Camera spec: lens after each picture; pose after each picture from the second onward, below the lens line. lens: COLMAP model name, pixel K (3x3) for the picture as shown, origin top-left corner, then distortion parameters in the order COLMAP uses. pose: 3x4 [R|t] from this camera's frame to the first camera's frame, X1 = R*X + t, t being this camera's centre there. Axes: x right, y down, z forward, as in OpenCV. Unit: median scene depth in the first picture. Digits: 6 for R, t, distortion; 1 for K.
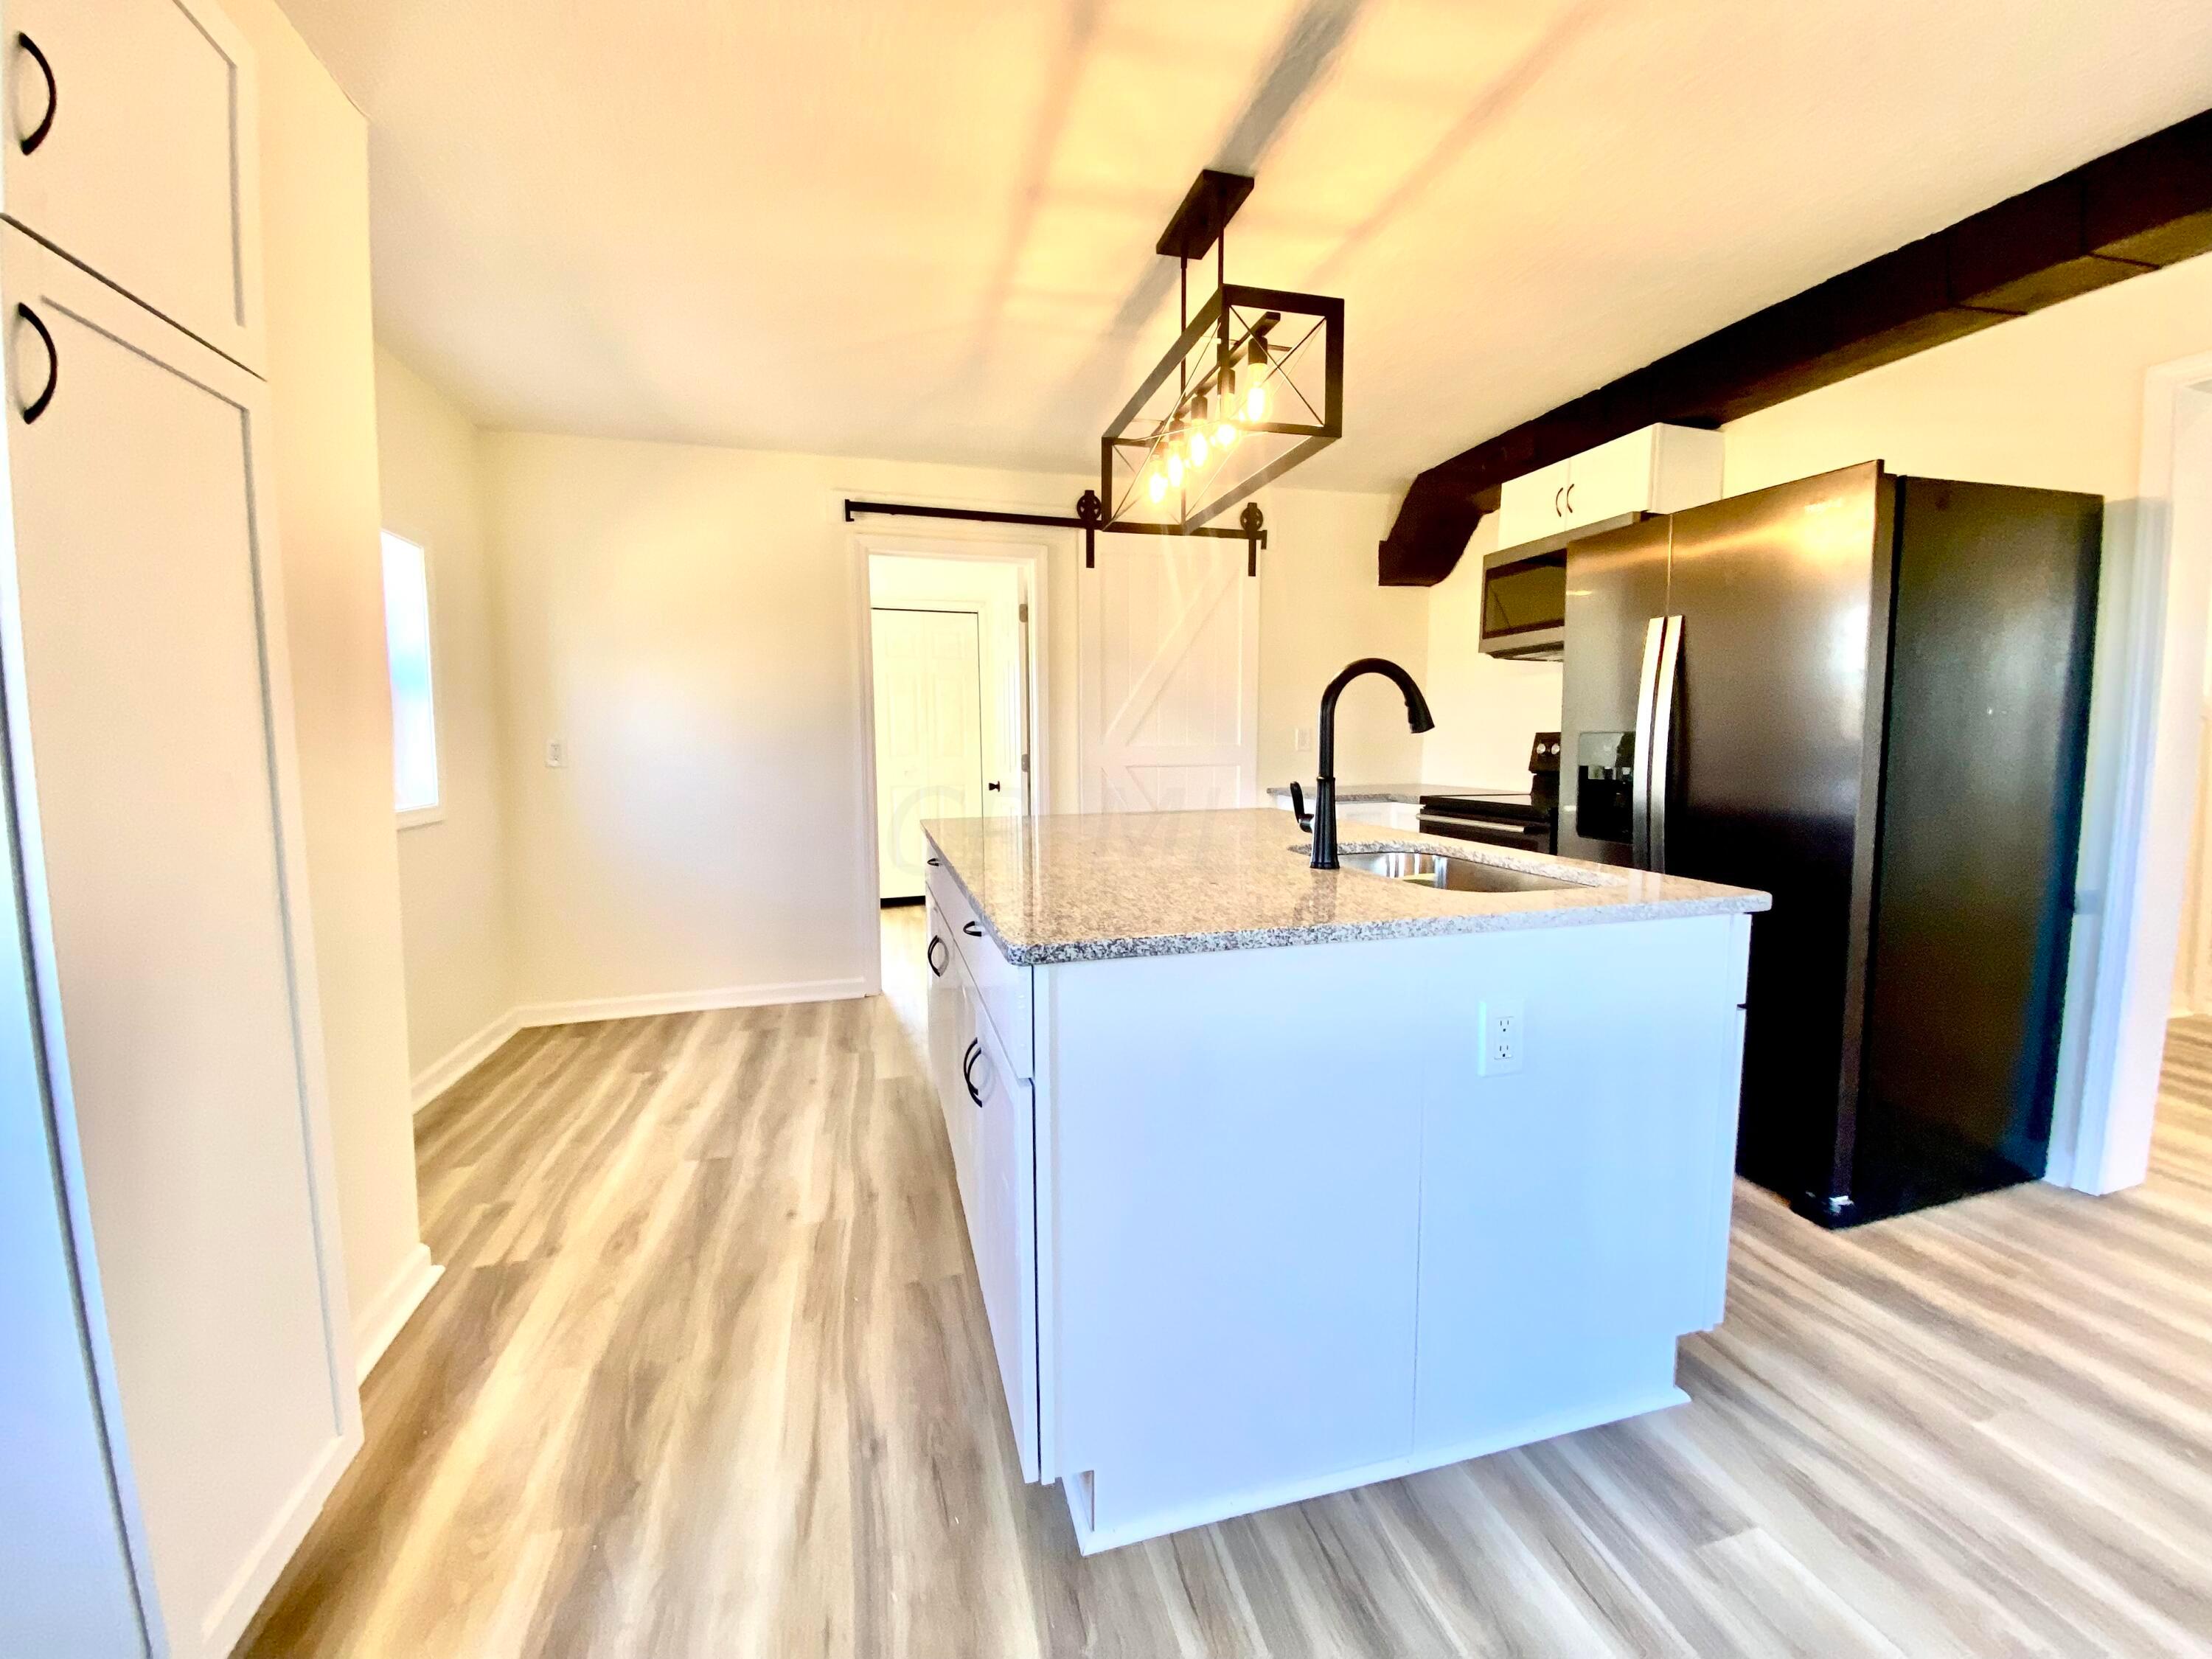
lens RADIAL K [[887.5, 0, 1106.0], [0, 887.5, 829.5], [0, 0, 1]] dist [-0.000071, -0.013798]
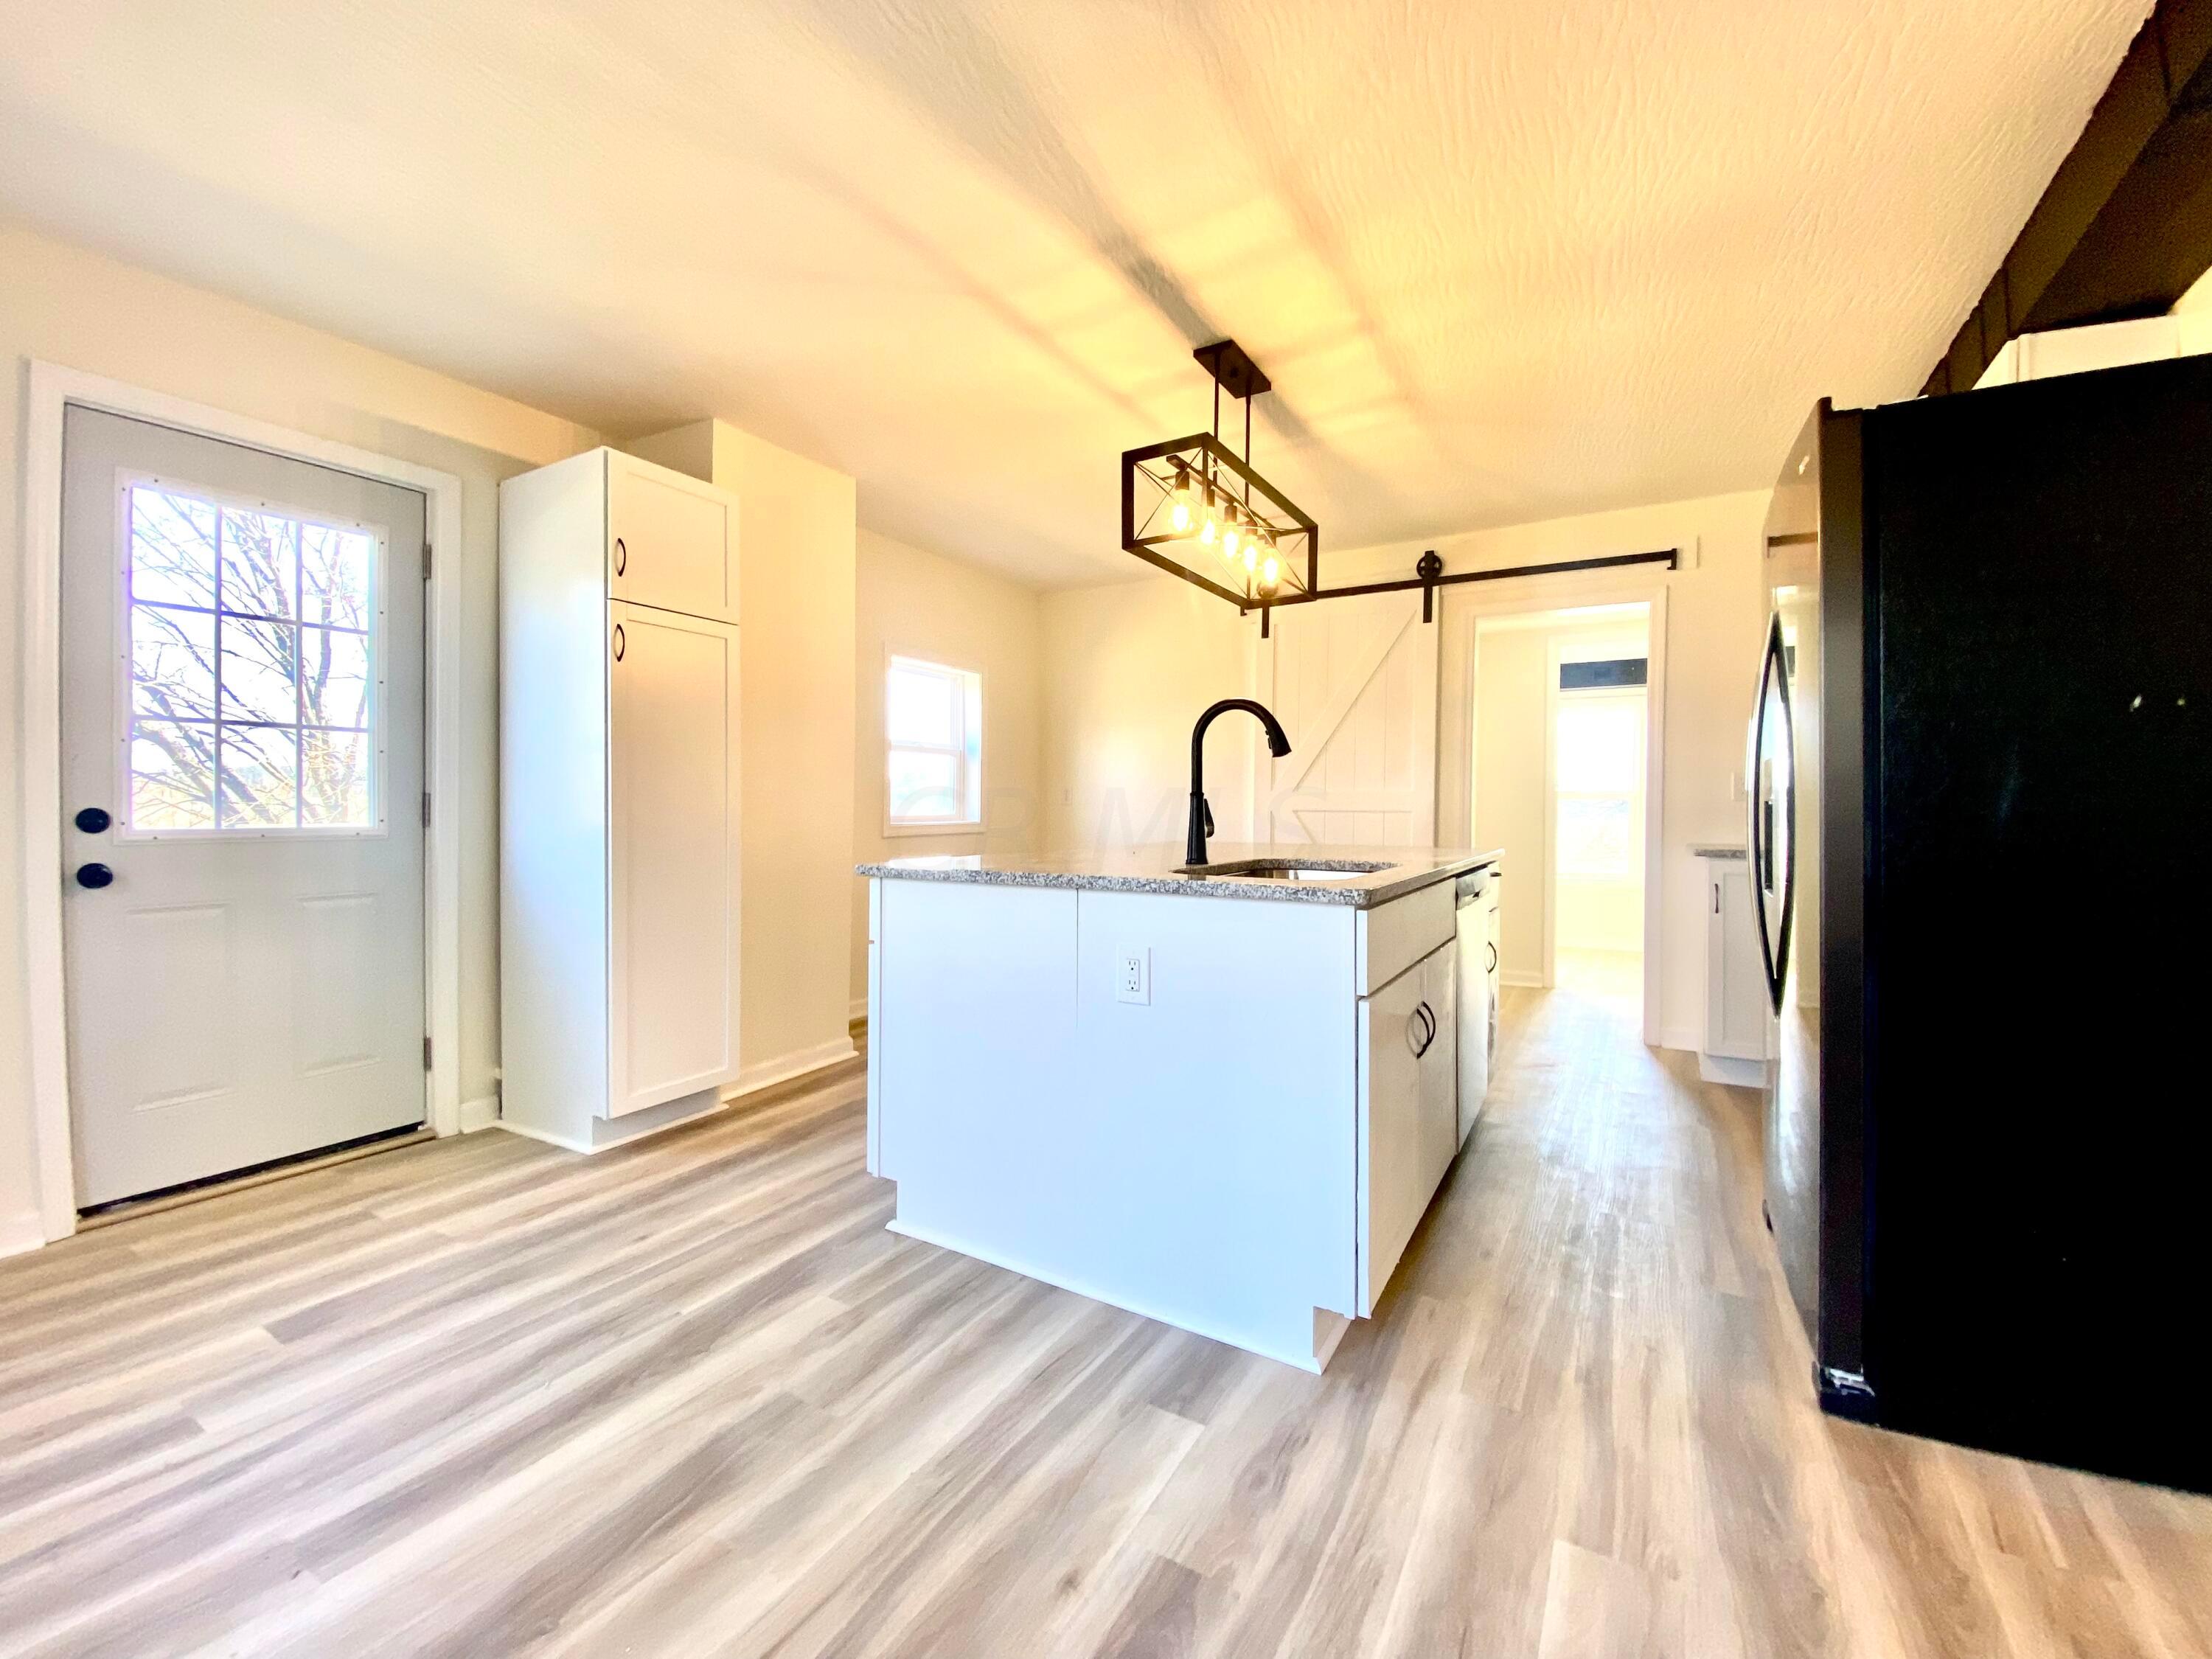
lens RADIAL K [[894.7, 0, 1106.0], [0, 894.7, 829.5], [0, 0, 1]] dist [-0.032598, -0.000054]
pose [[0.691228, 0.025328, -0.722193, 1.063927], [-0.080436, 0.995872, -0.042061, 0.055836], [0.718146, 0.087164, 0.690412, 0.025990]]
